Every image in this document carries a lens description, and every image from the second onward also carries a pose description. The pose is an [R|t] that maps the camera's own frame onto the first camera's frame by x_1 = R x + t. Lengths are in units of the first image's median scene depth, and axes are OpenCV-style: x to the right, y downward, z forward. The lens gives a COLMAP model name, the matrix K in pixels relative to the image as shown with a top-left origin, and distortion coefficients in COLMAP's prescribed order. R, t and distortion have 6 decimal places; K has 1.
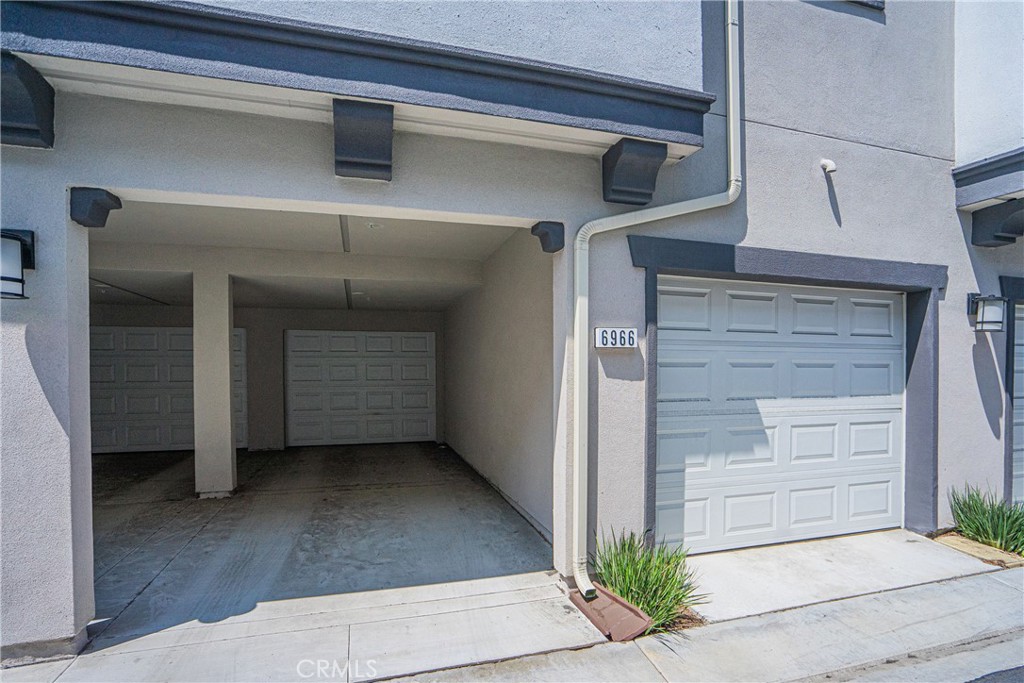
lens RADIAL K [[482.6, 0, 510.6], [0, 482.6, 385.5], [0, 0, 1]] dist [-0.030173, 0.006023]
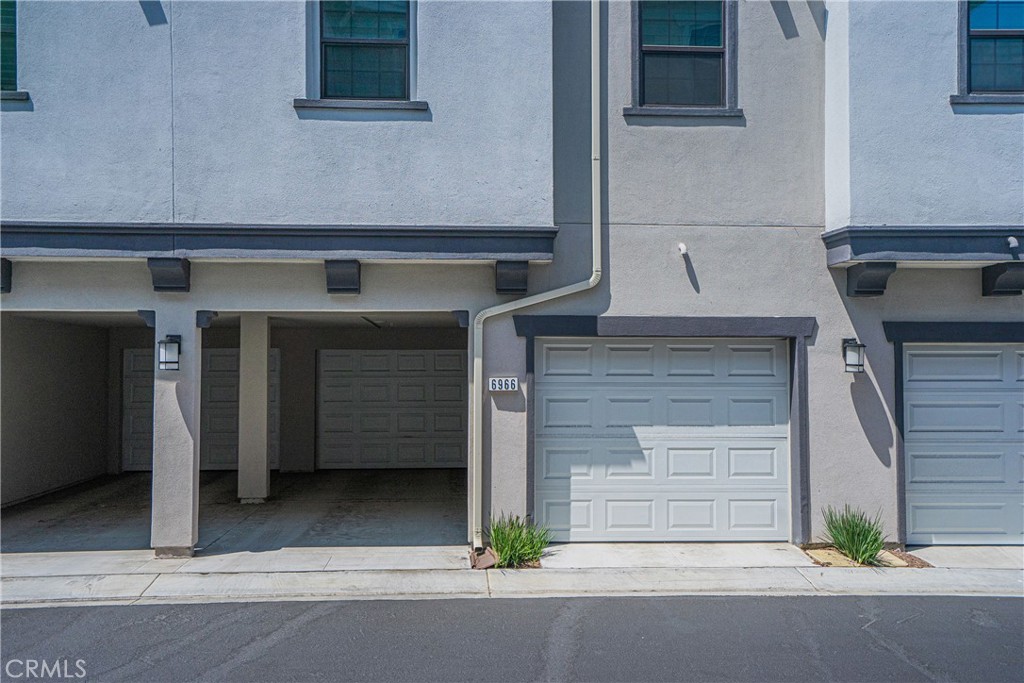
lens RADIAL K [[807.7, 0, 494.1], [0, 807.7, 365.2], [0, 0, 1]] dist [0.061233, 0.017020]
pose [[0.969635, -0.002221, -0.244547, 0.689117], [-0.007869, 0.999158, -0.040276, -0.046897], [0.244431, 0.040977, 0.968801, -1.248283]]
